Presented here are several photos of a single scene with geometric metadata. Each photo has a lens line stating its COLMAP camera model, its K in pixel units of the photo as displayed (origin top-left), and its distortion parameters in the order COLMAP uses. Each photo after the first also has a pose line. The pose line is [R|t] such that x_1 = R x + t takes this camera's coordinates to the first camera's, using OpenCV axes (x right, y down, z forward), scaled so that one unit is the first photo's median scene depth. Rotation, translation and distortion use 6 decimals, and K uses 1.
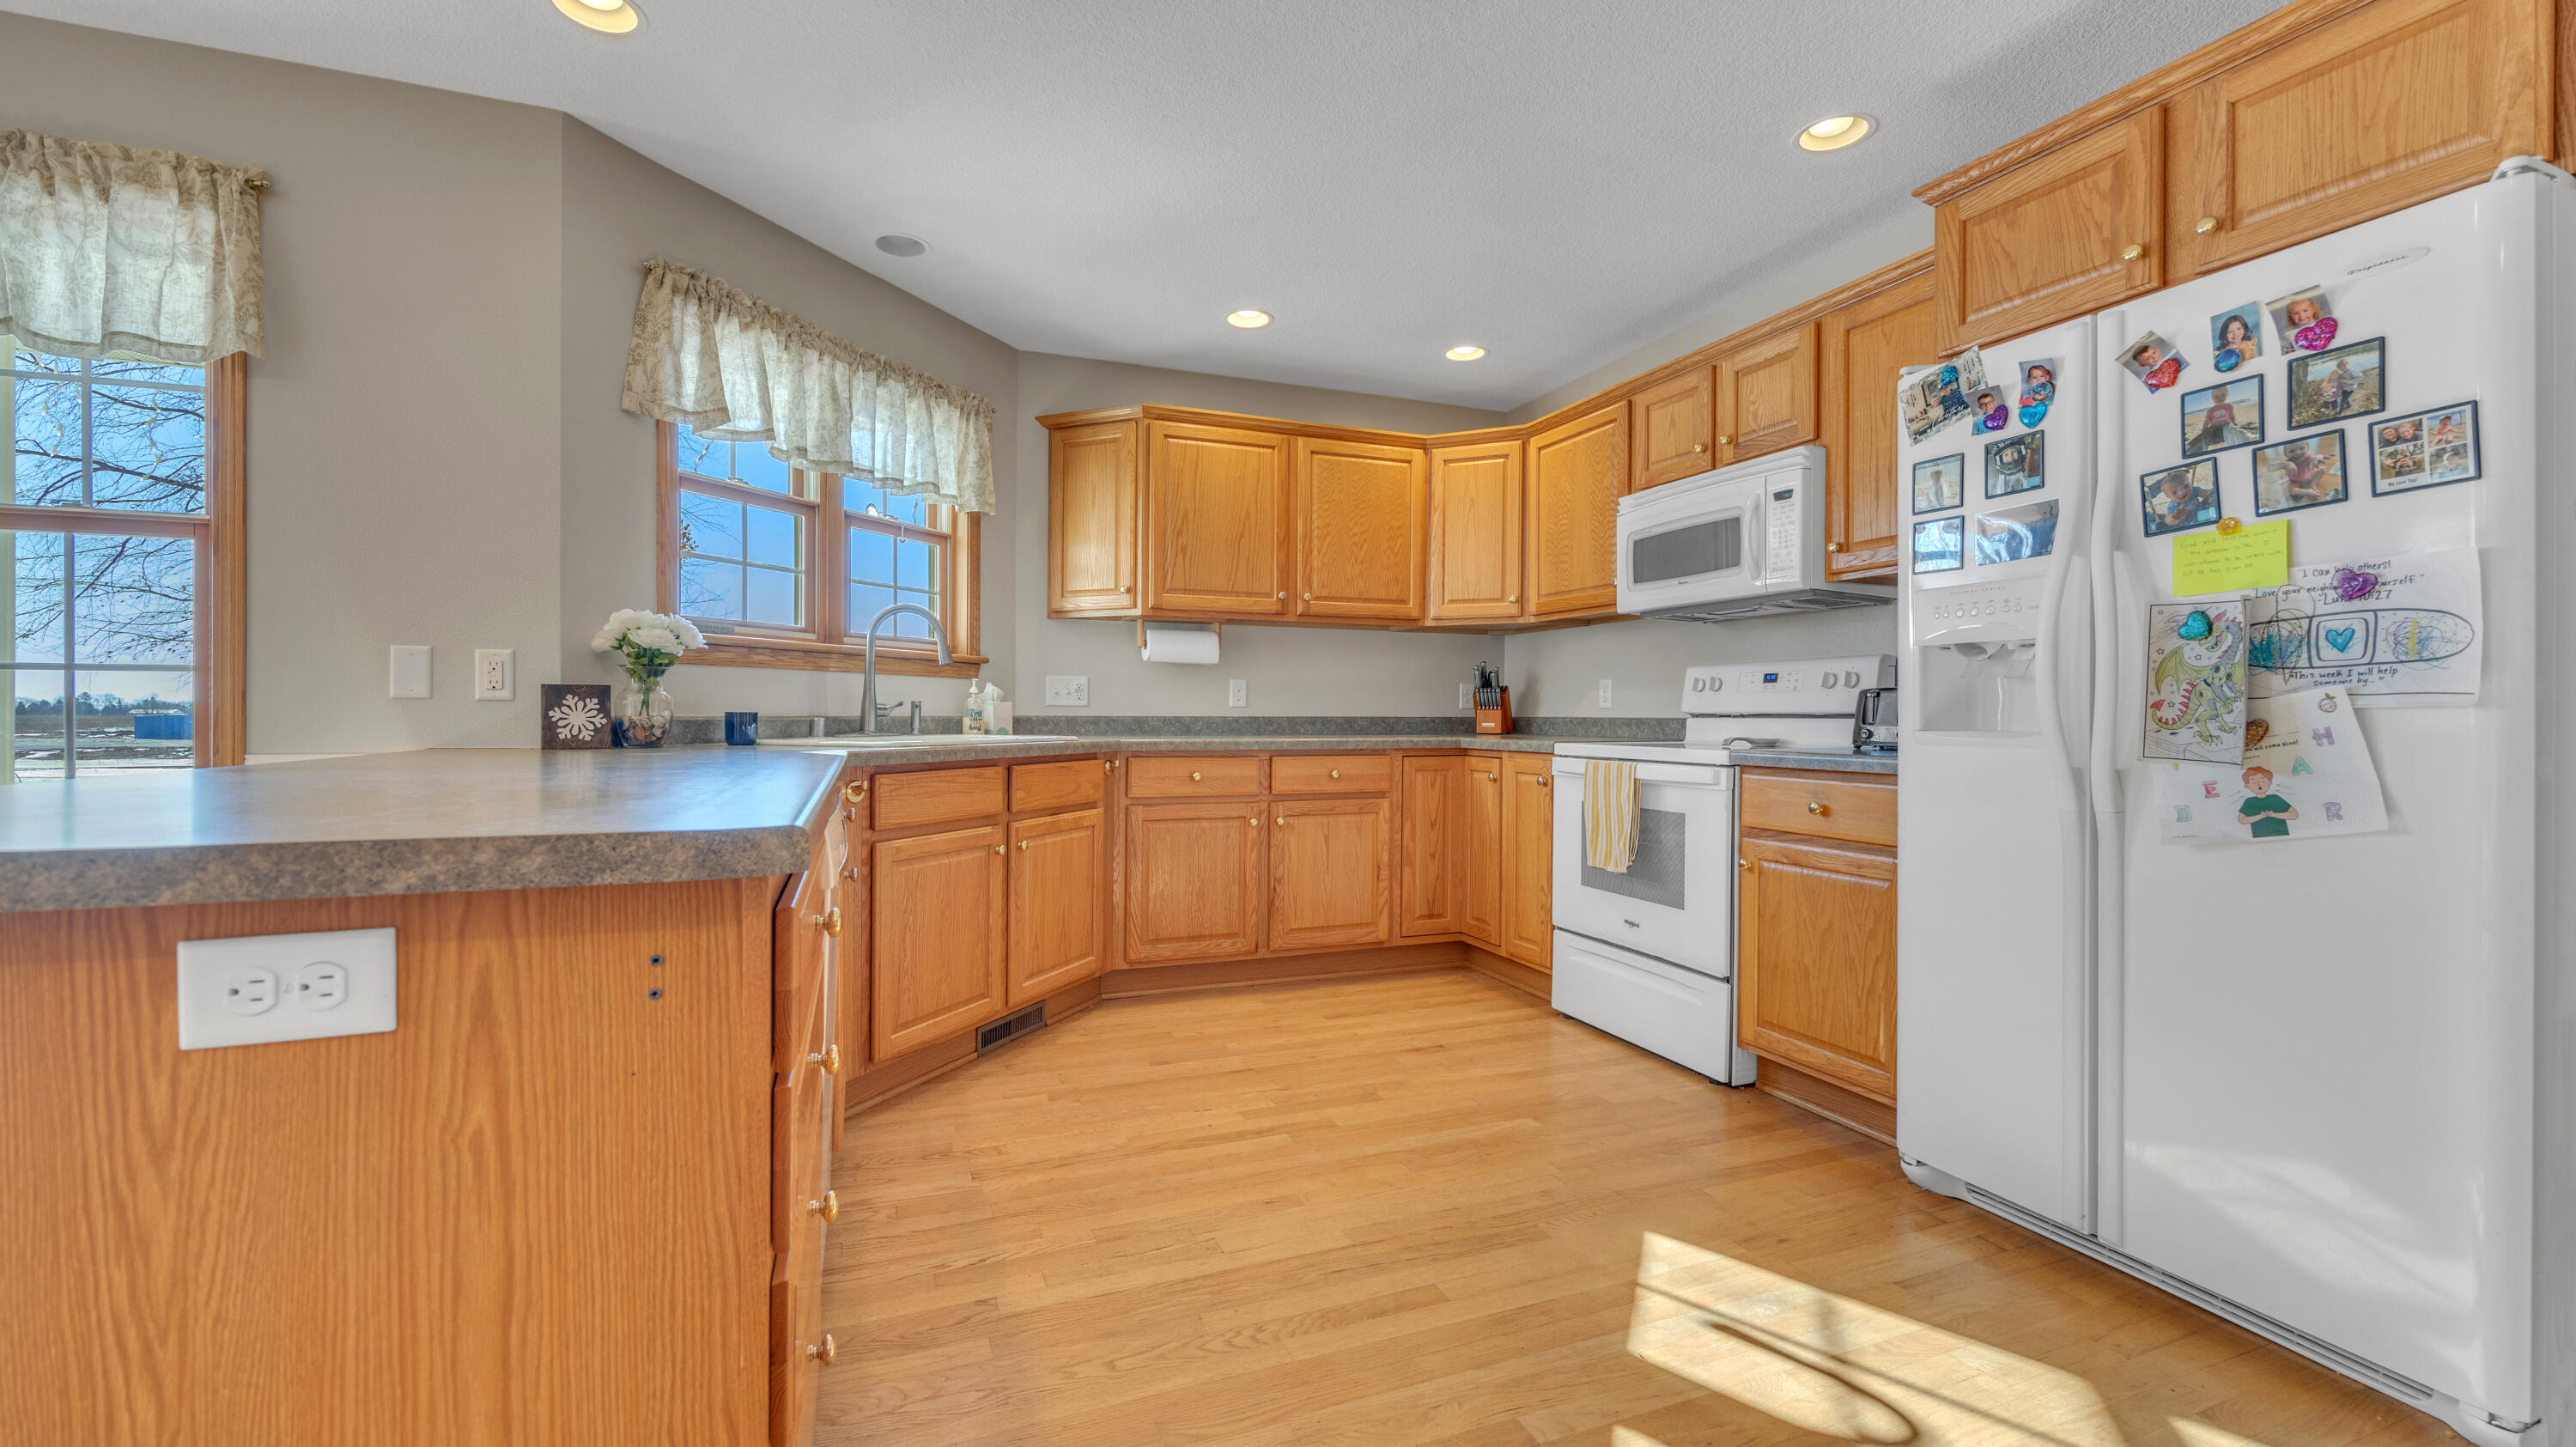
lens RADIAL K [[1017.7, 0, 1271.4], [0, 1017.7, 714.8], [0, 0, 1]] dist [-0.001881, -0.000278]
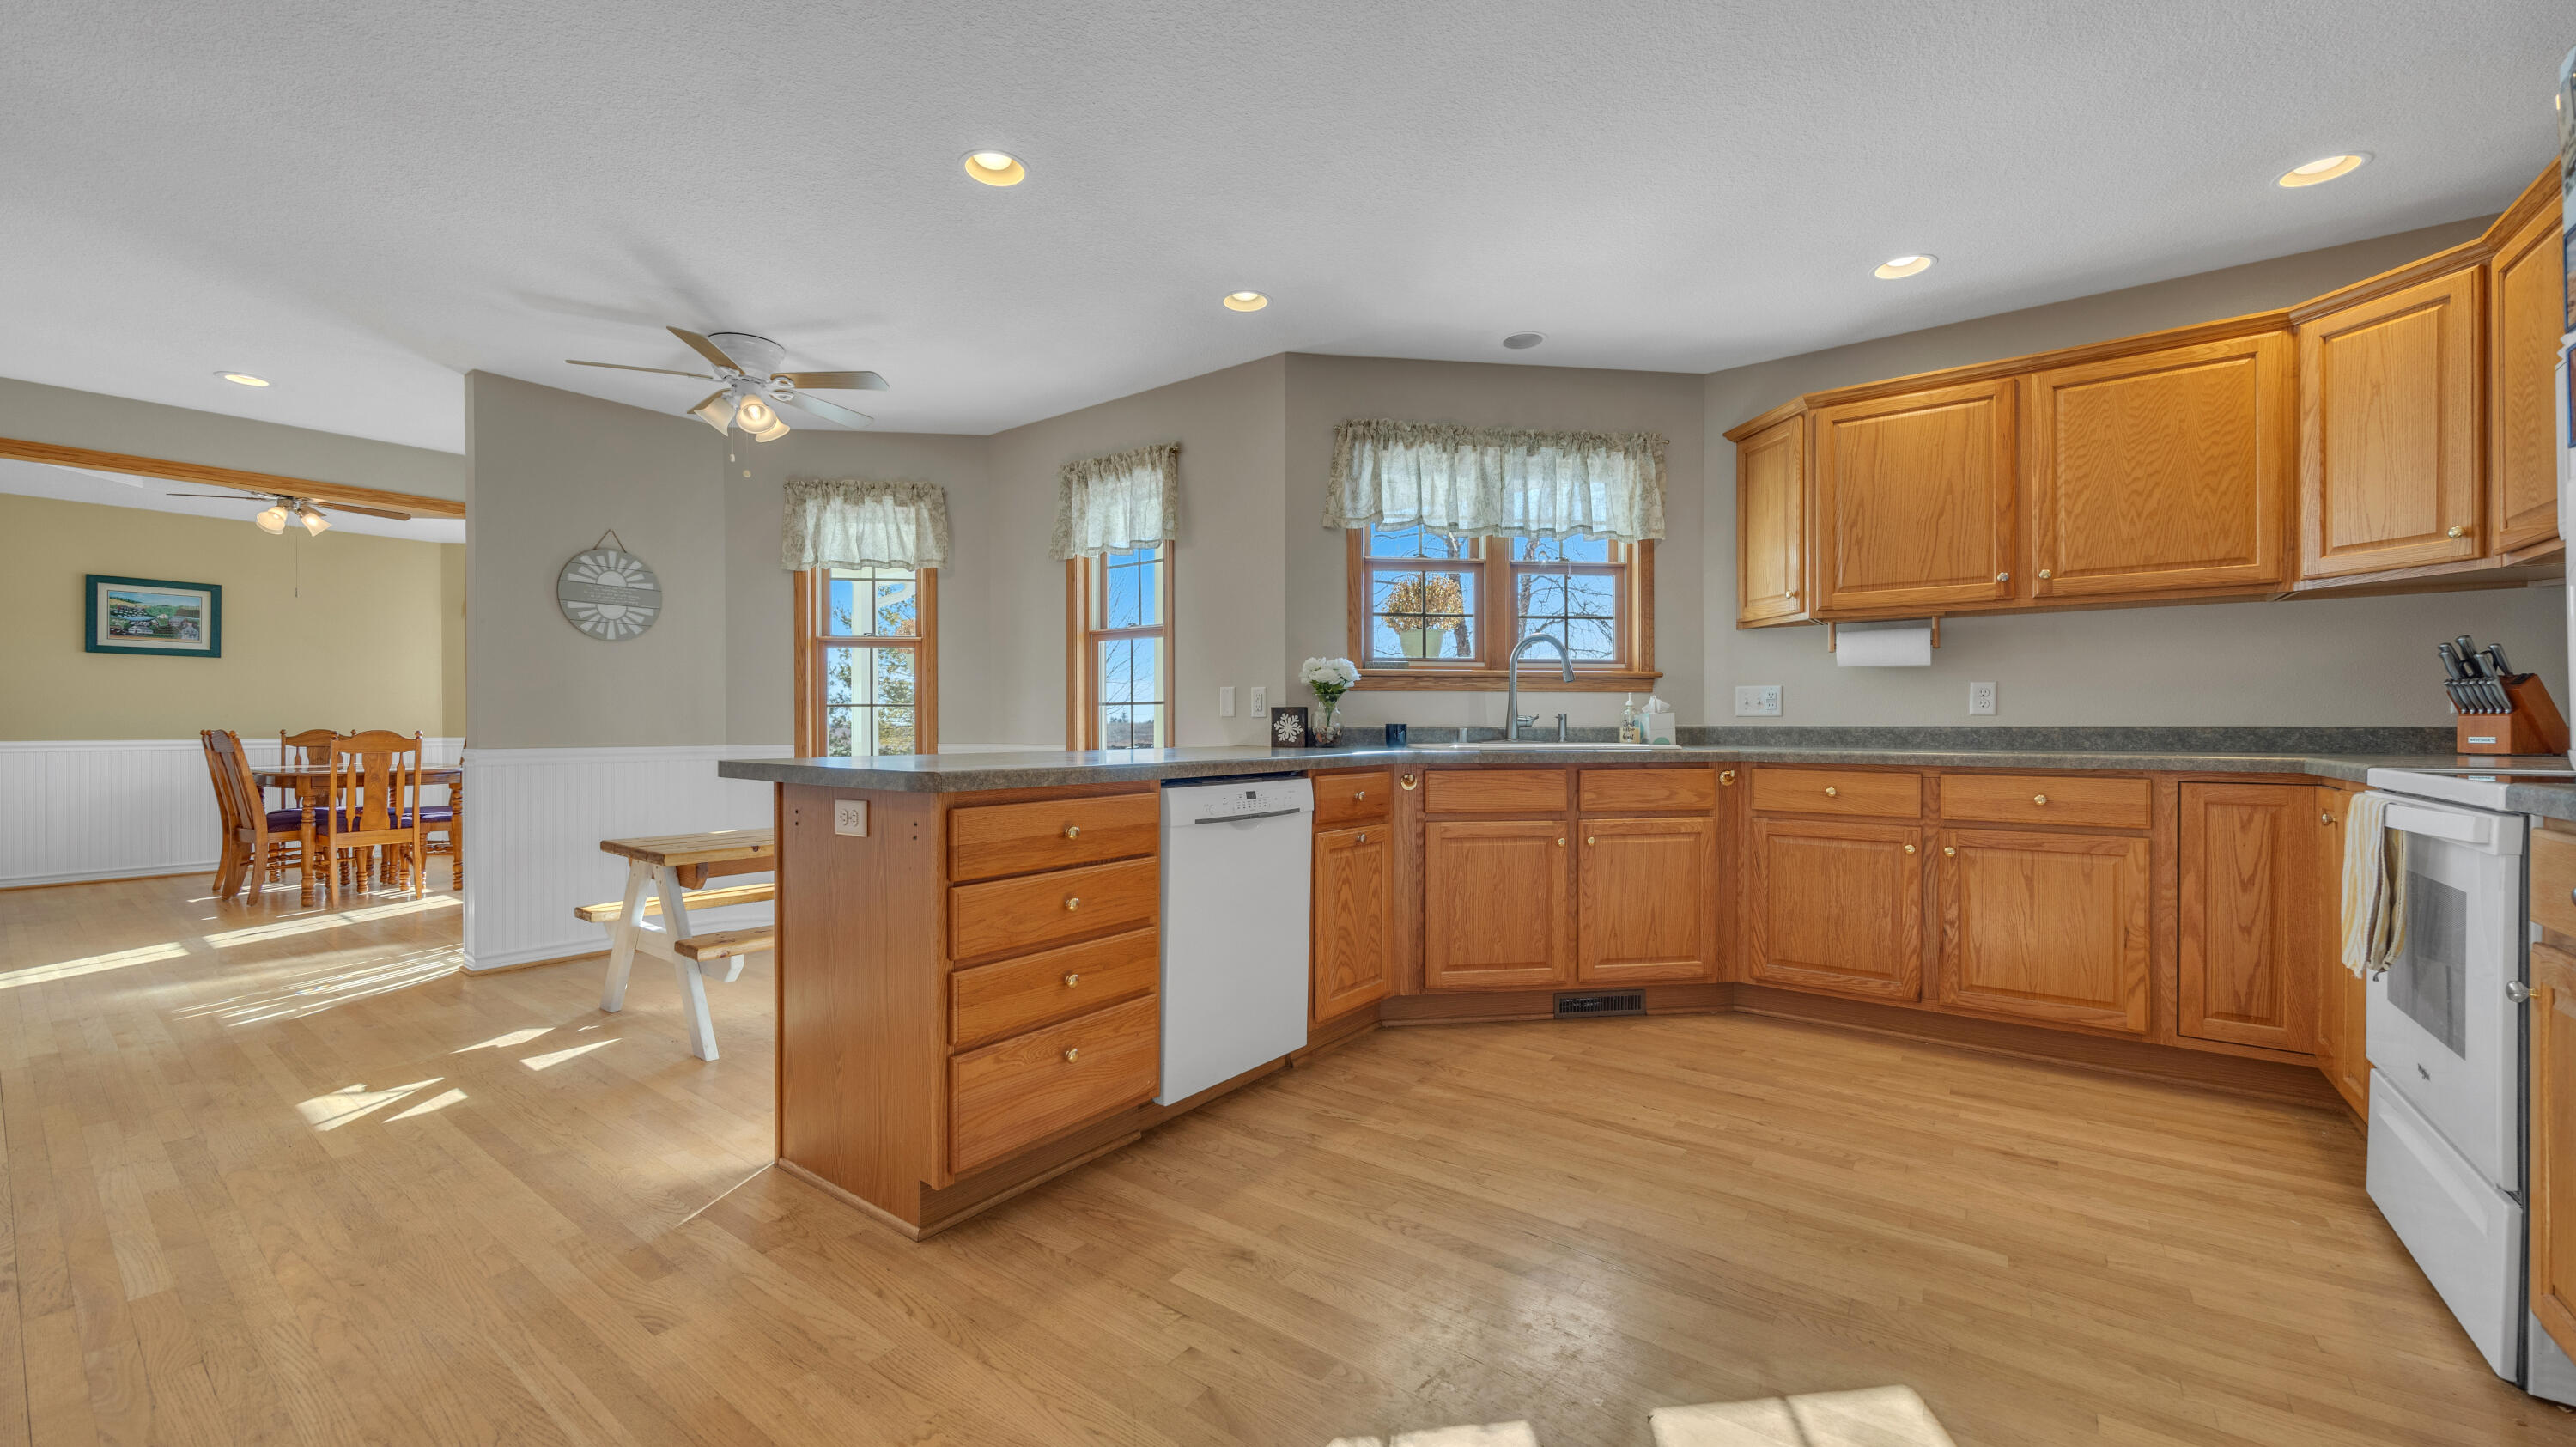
lens RADIAL K [[997.6, 0, 1288.0], [0, 997.6, 723.5], [0, 0, 1]] dist [0.000803, -0.000039]
pose [[0.530920, -0.004863, -0.847408, 0.509103], [0.001823, 0.999988, -0.004597, 0.002680], [0.847420, 0.000896, 0.530922, 0.129384]]
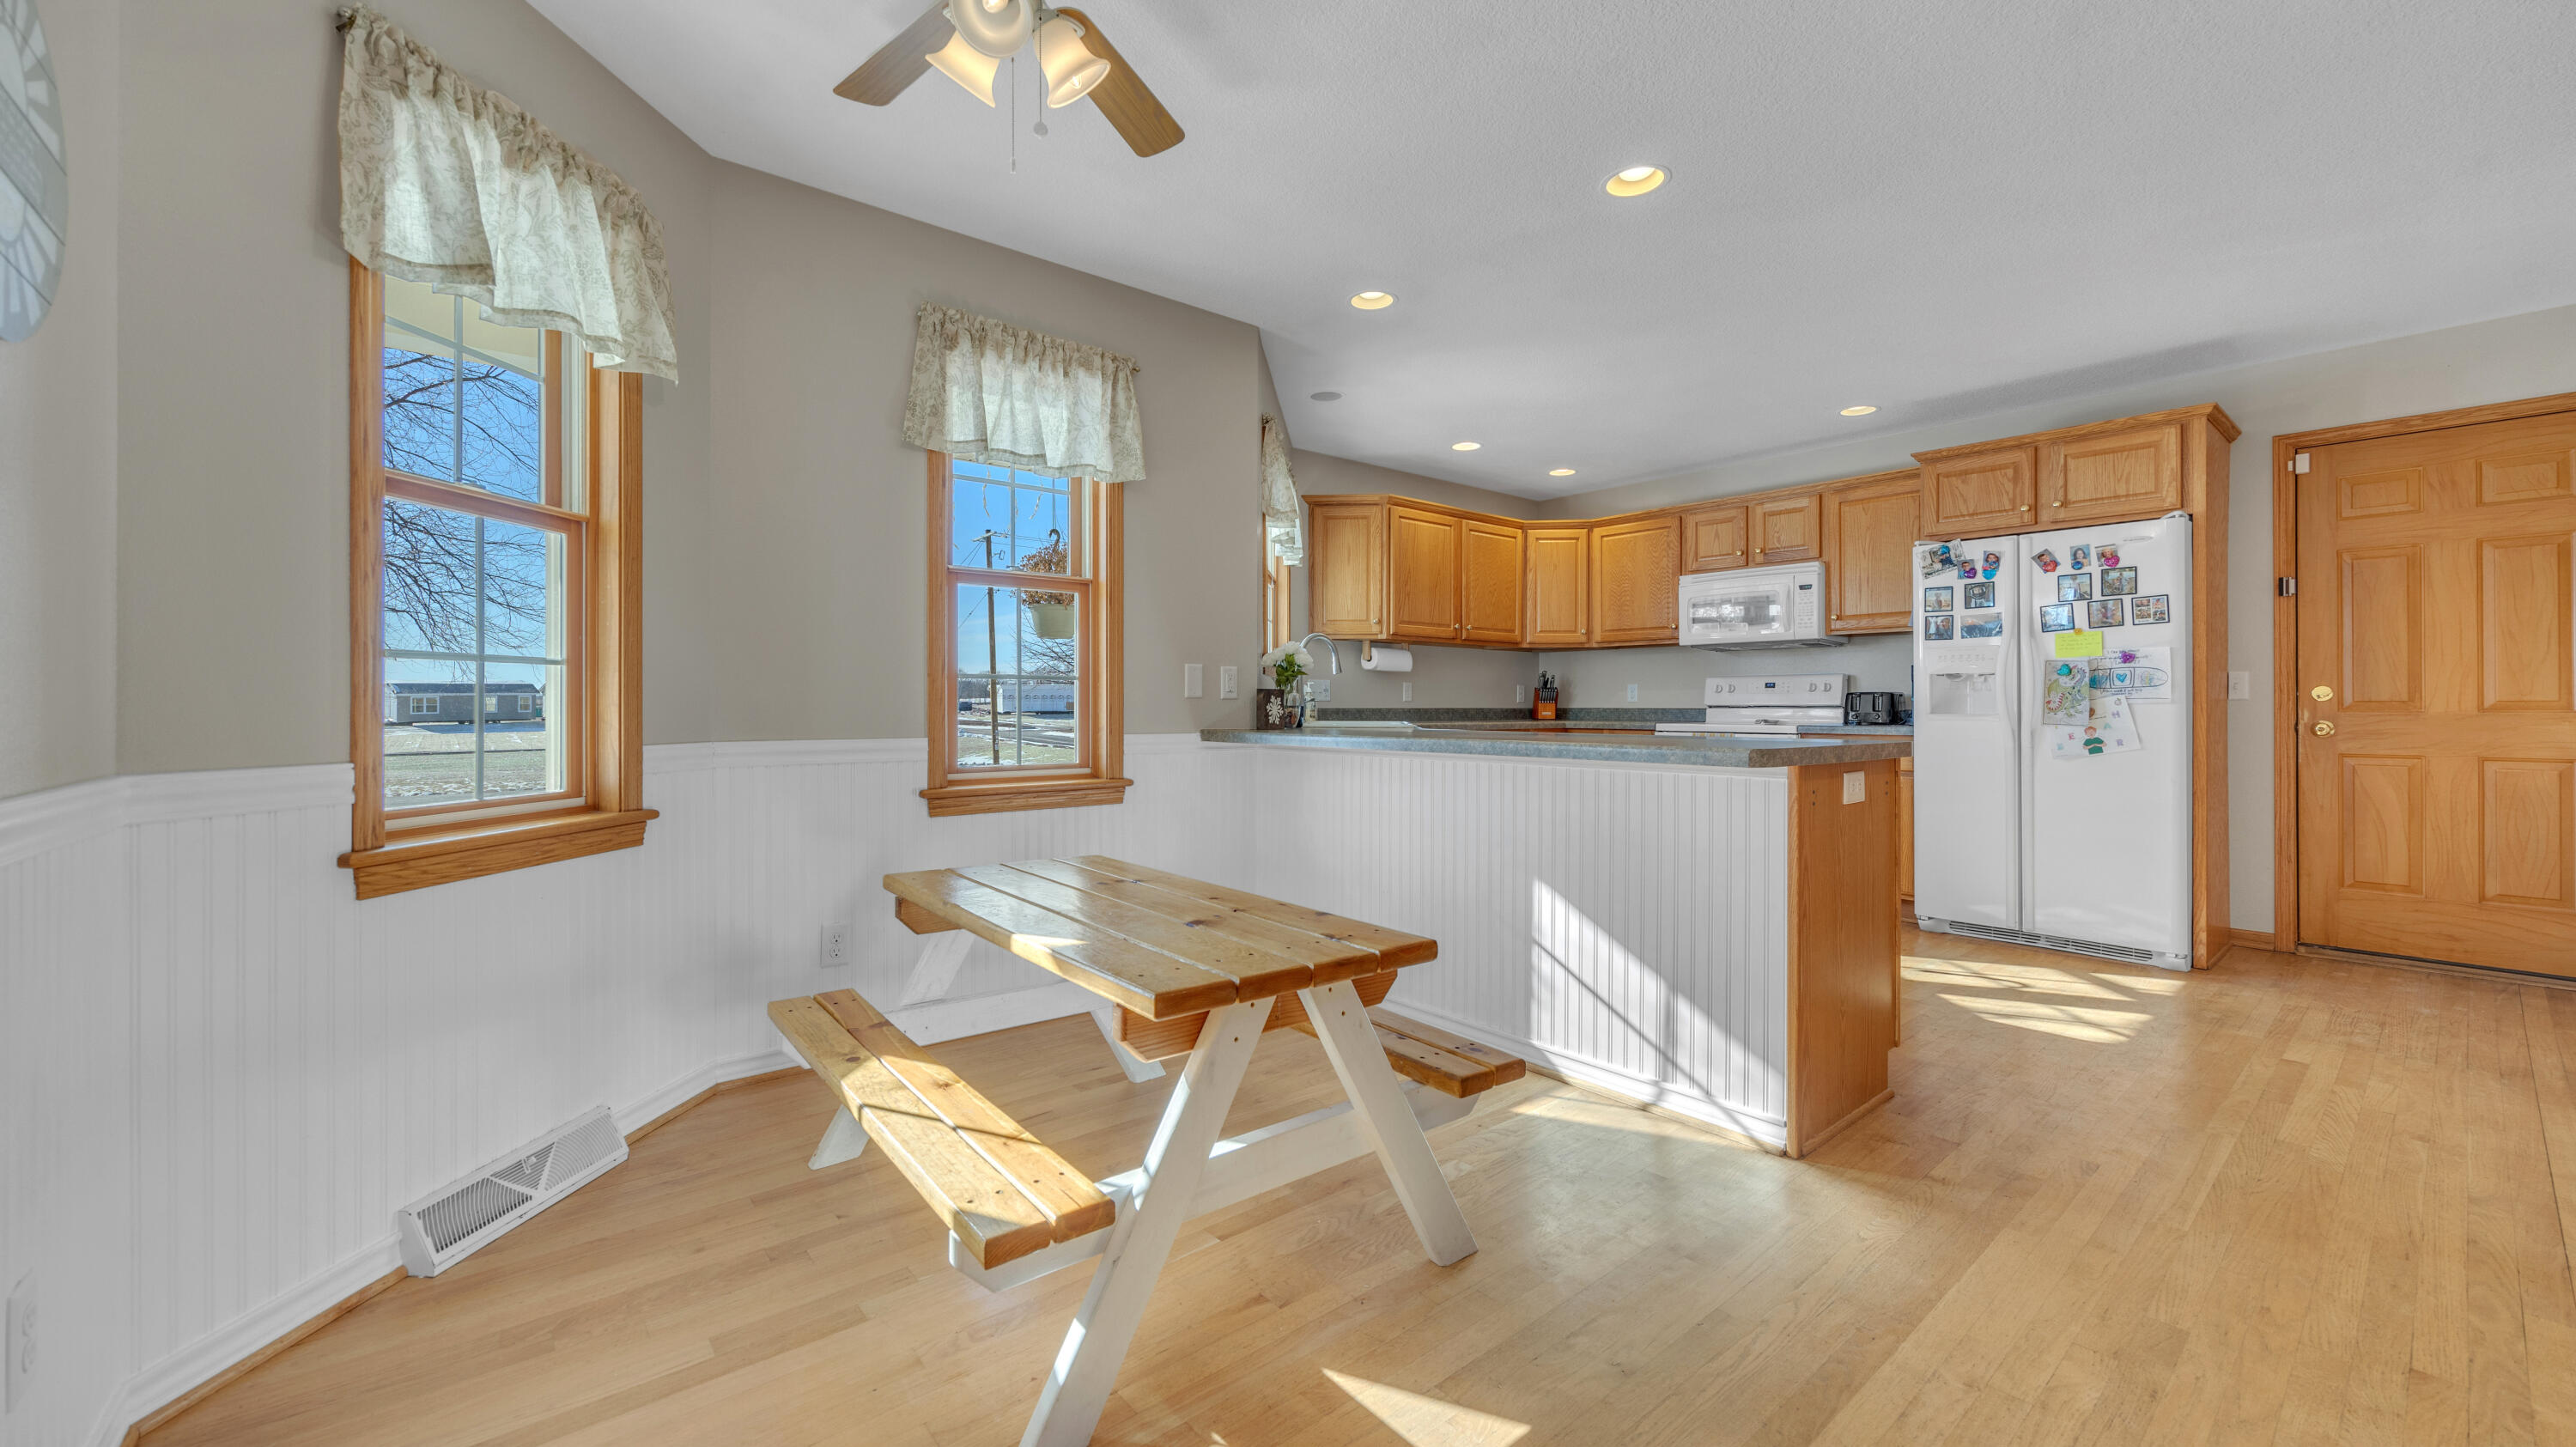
lens RADIAL K [[968.9, 0, 1284.3], [0, 968.9, 699.1], [0, 0, 1]] dist [-0.009242, -0.000169]
pose [[0.950159, 0.000200, 0.311767, -0.892649], [0.002095, 0.999973, -0.007026, -0.002697], [-0.311760, 0.007329, 0.950133, -0.347992]]
